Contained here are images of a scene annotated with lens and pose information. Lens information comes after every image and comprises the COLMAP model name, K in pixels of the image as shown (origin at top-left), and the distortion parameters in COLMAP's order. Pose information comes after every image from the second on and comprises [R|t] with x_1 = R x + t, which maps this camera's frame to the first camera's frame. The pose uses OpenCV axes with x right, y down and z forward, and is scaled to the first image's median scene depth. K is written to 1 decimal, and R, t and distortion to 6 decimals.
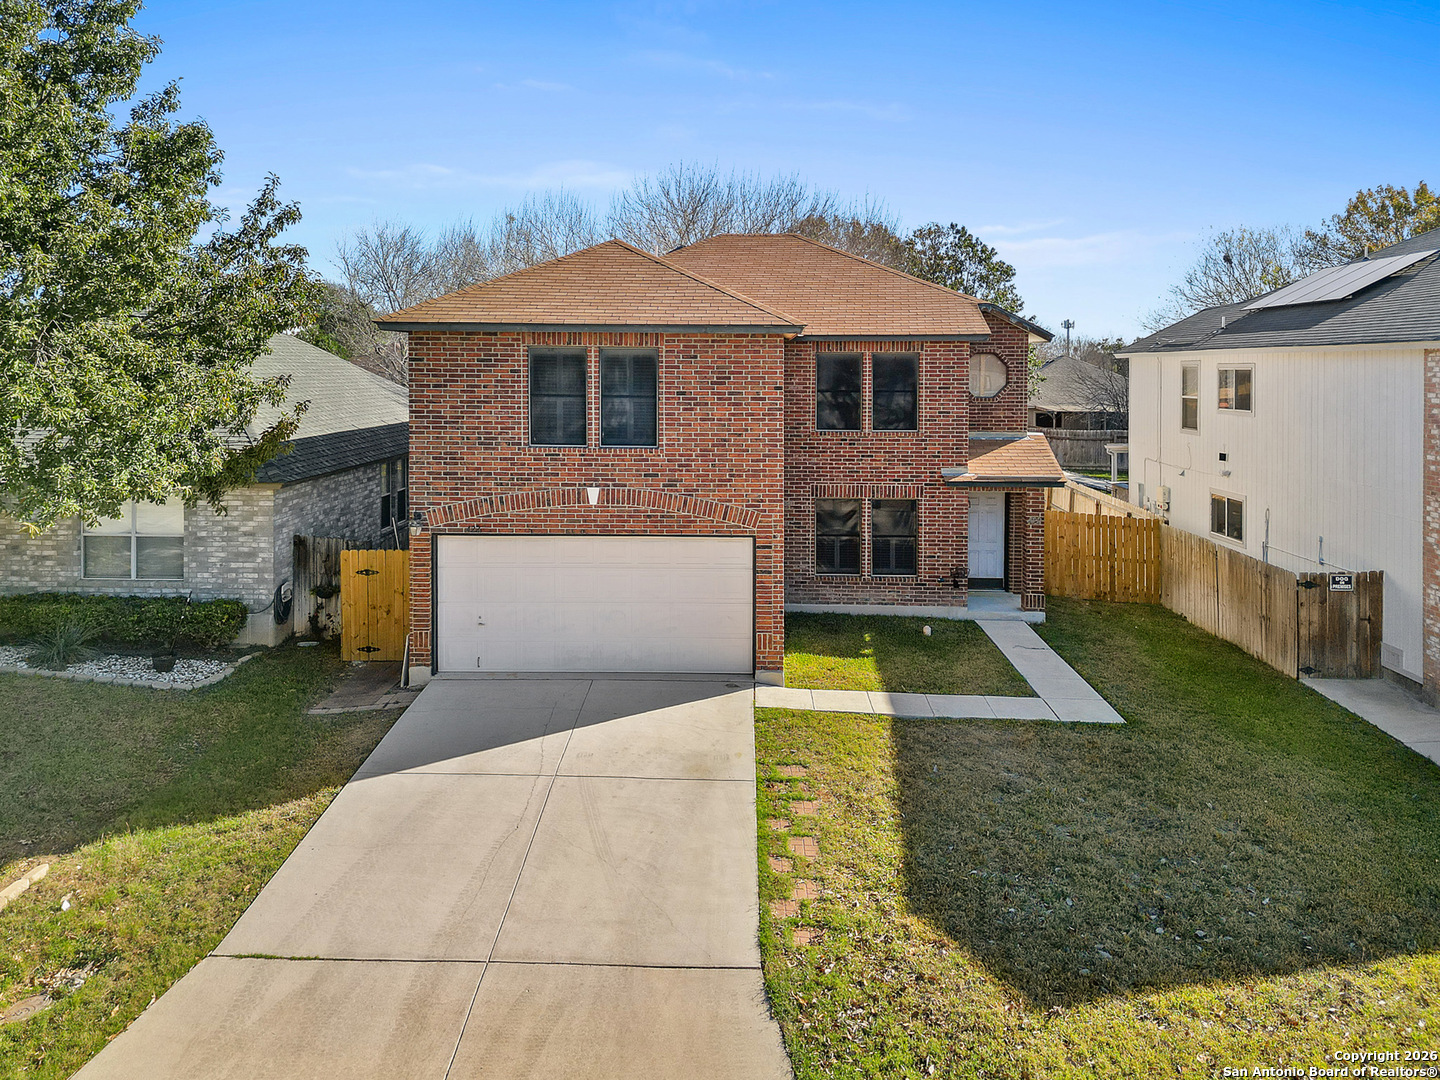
lens RADIAL K [[1060.1, 0, 716.9], [0, 1060.1, 394.9], [0, 0, 1]] dist [0.021079, 0.000516]
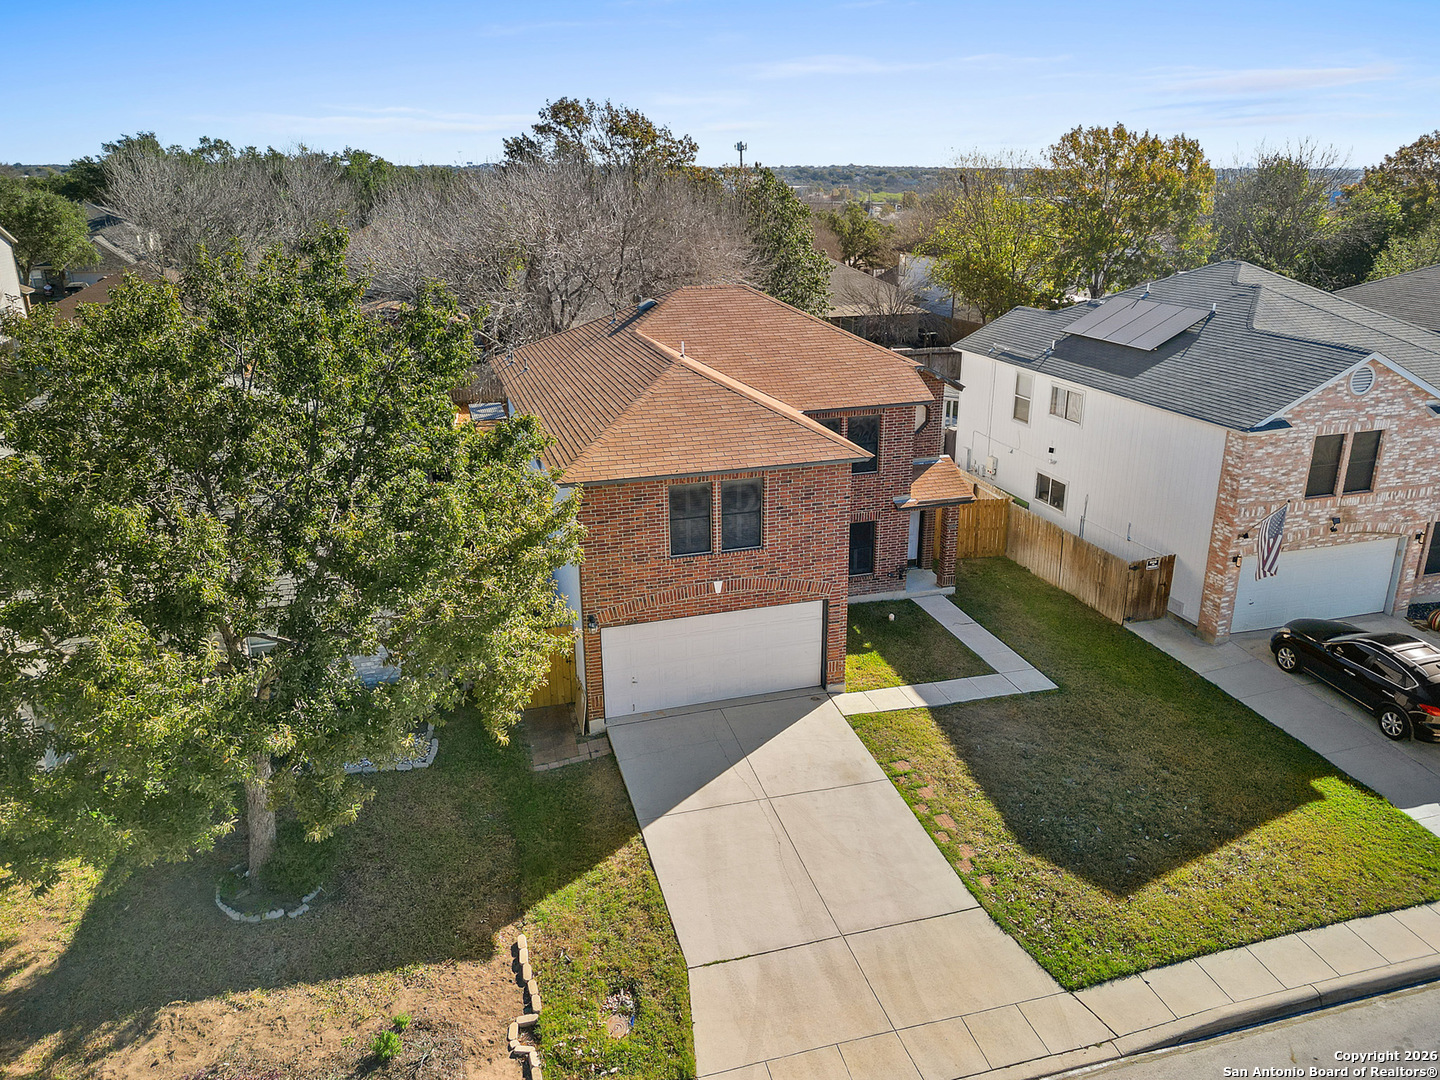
lens RADIAL K [[1025.0, 0, 720.0], [0, 1025.0, 540.0], [0, 0, 1]] dist [0.025548, 0.003287]
pose [[0.950721, -0.115751, 0.287629, -0.474543], [0.022682, 0.951177, 0.307811, -0.357754], [-0.309216, -0.286119, 0.906930, -0.168683]]
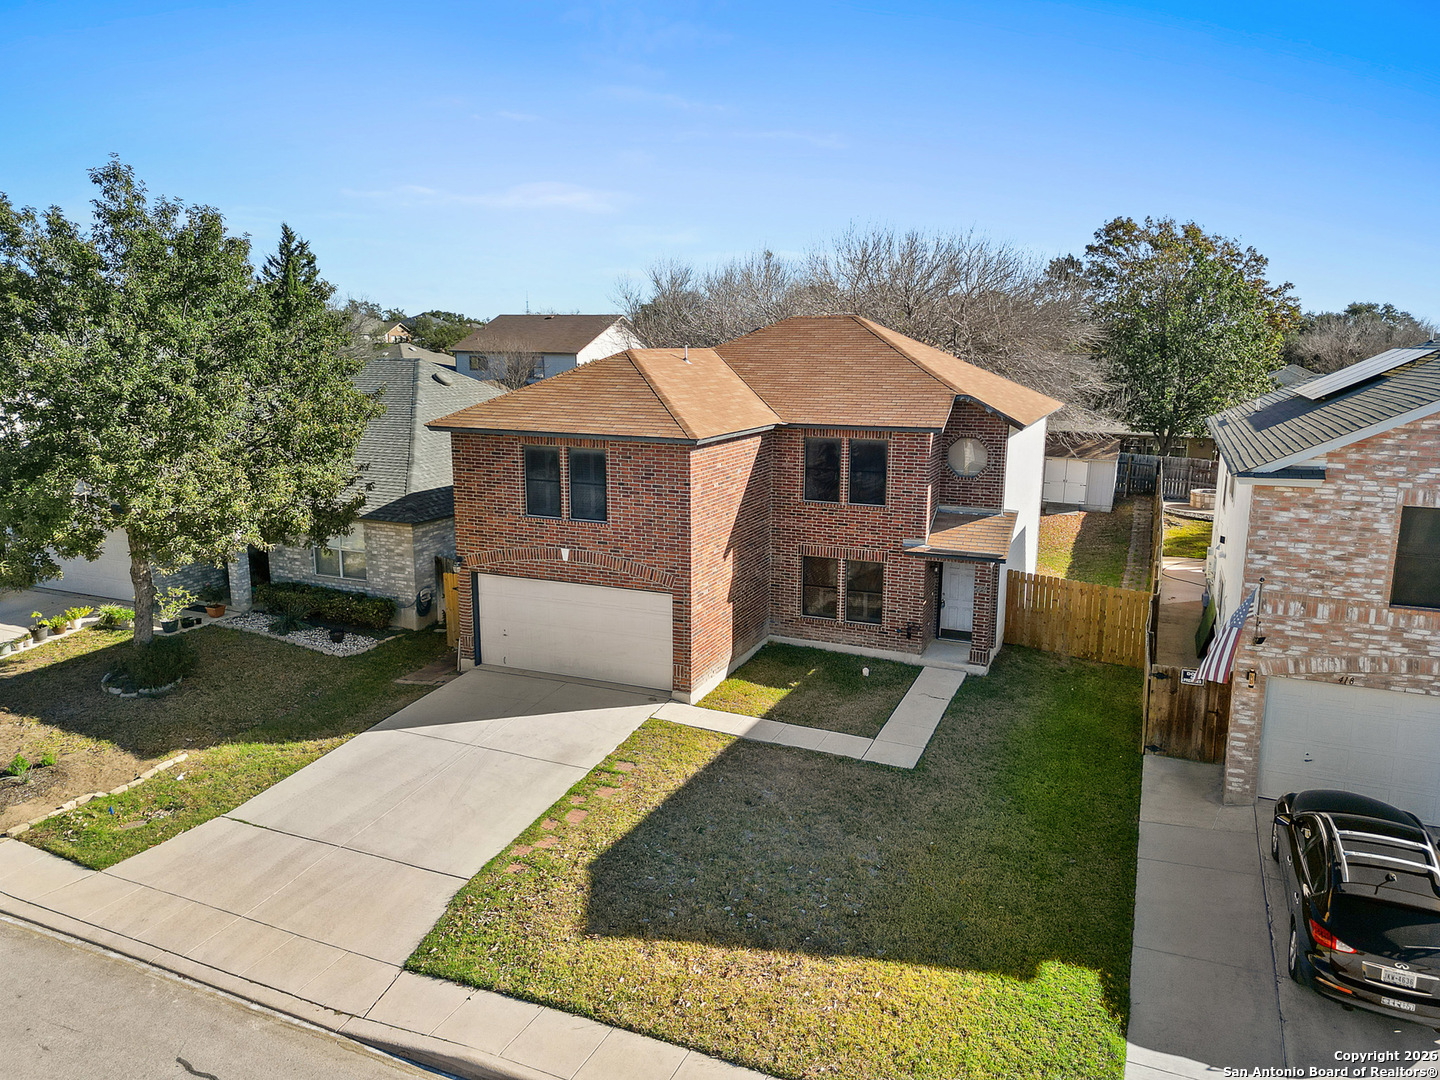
lens RADIAL K [[1005.3, 0, 725.9], [0, 1005.3, 529.1], [0, 0, 1]] dist [0.030859, 0.002067]
pose [[0.930087, 0.067206, -0.361140, 0.538652], [-0.011492, 0.987964, 0.154257, -0.139579], [0.367161, -0.139322, 0.919664, -0.123449]]
